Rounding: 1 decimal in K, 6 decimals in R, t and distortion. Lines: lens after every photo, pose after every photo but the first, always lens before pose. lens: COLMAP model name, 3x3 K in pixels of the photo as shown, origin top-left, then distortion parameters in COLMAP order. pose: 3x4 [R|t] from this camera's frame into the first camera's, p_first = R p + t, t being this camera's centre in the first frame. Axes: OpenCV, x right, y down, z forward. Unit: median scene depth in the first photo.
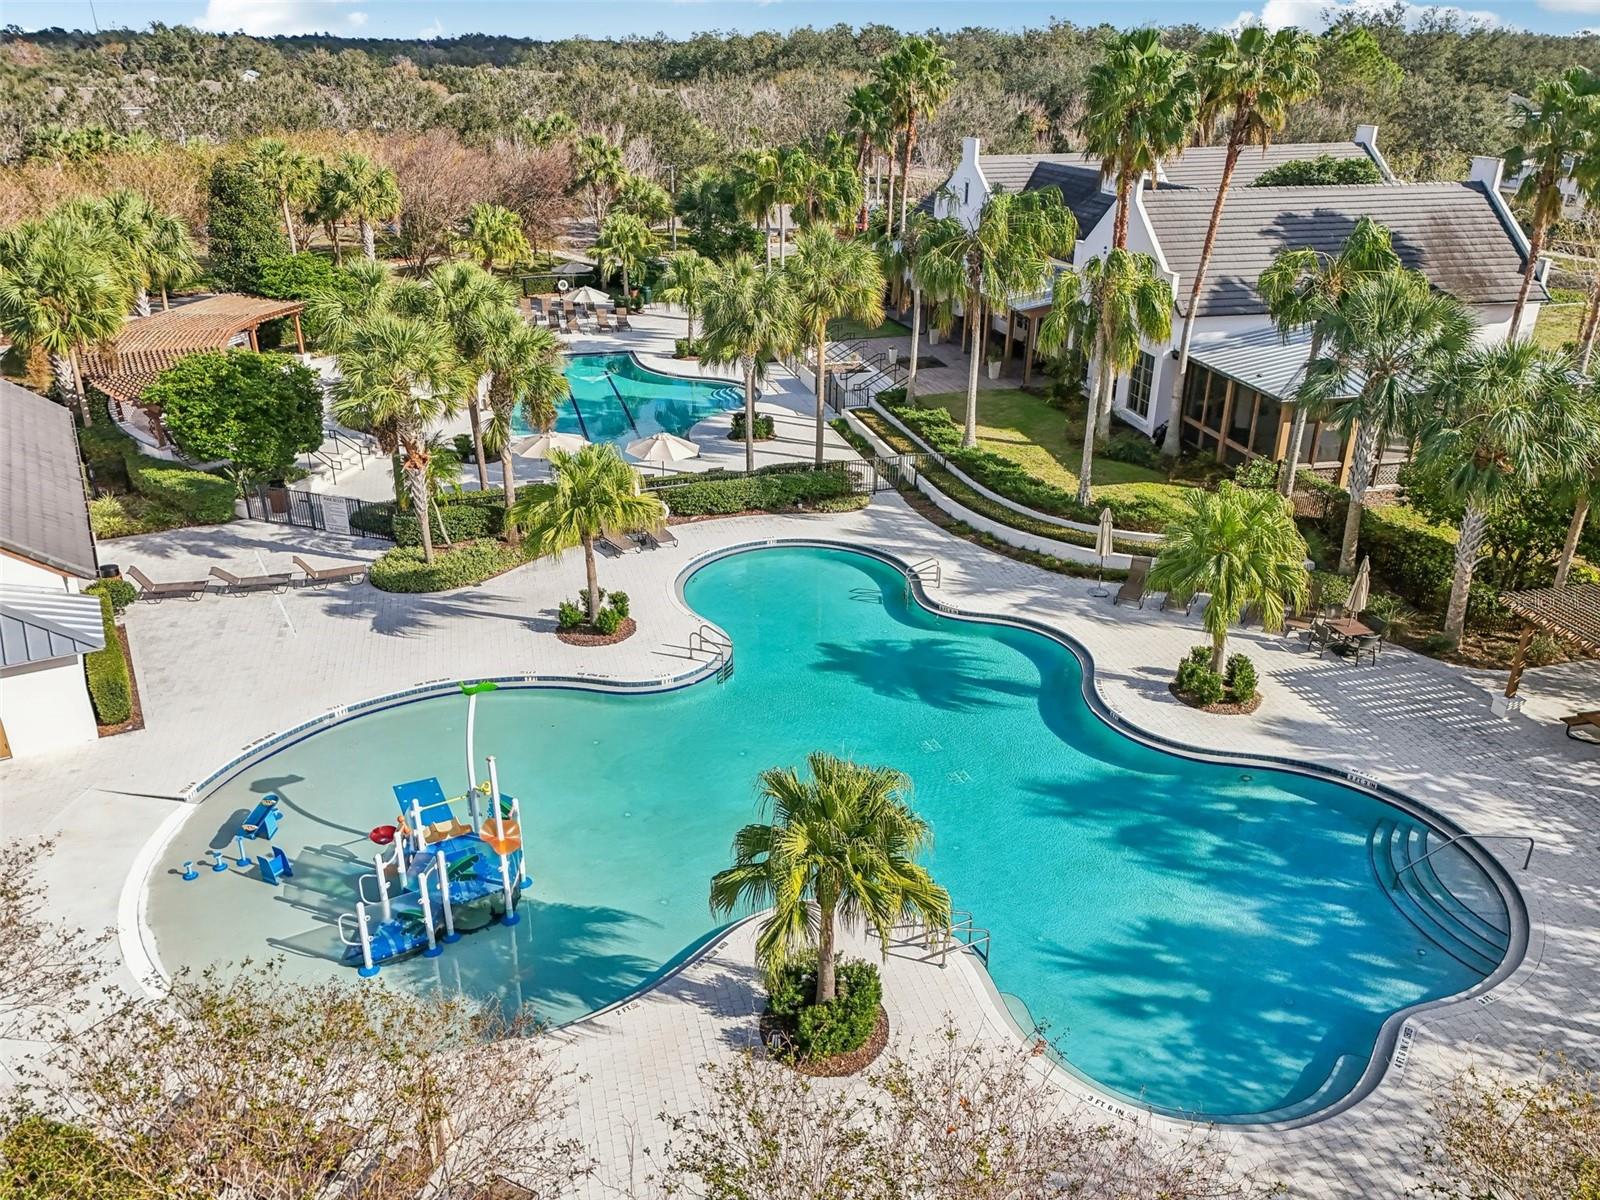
lens RADIAL K [[1188.9, 0, 800.0], [0, 1188.9, 600.0], [0, 0, 1]] dist [0.040426, -0.001572]
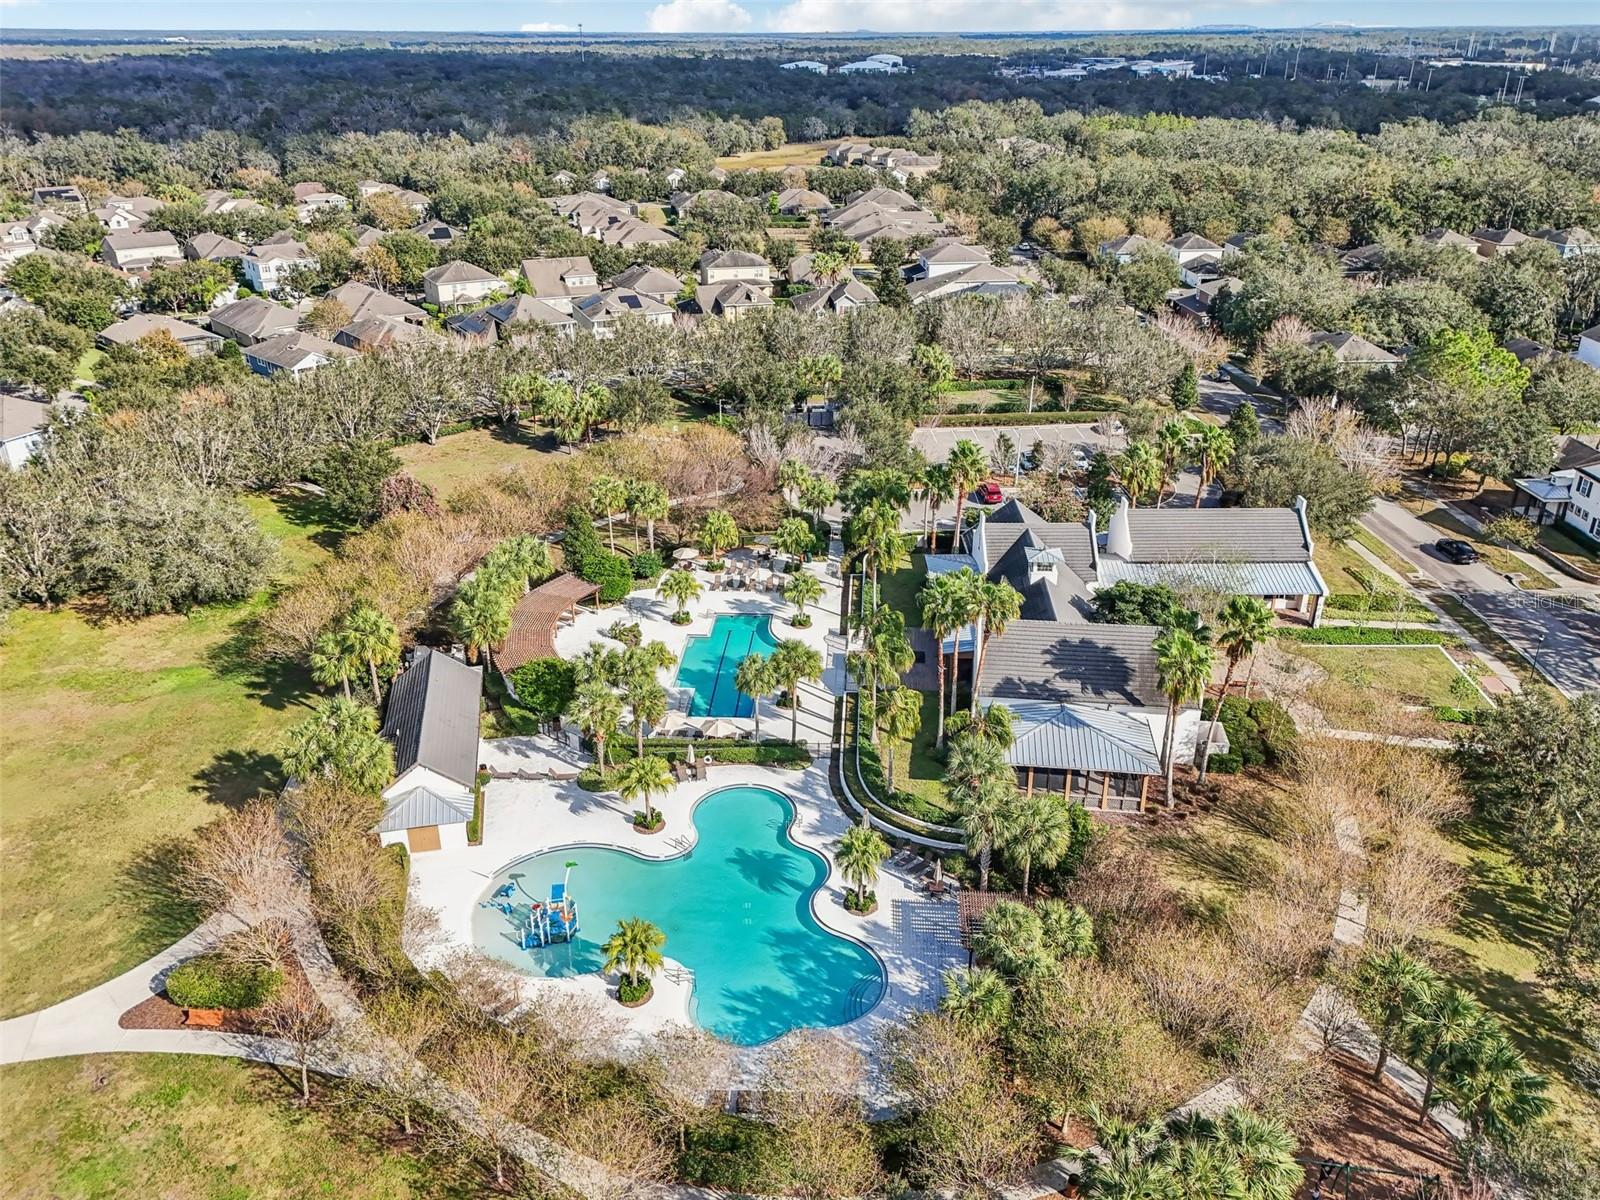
lens RADIAL K [[1188.9, 0, 800.0], [0, 1188.9, 600.0], [0, 0, 1]] dist [0.040426, -0.001572]
pose [[0.947450, 0.125918, -0.294080, 0.827291], [-0.125083, 0.991908, 0.021726, -0.555403], [0.294436, 0.016201, 0.955534, -1.330882]]
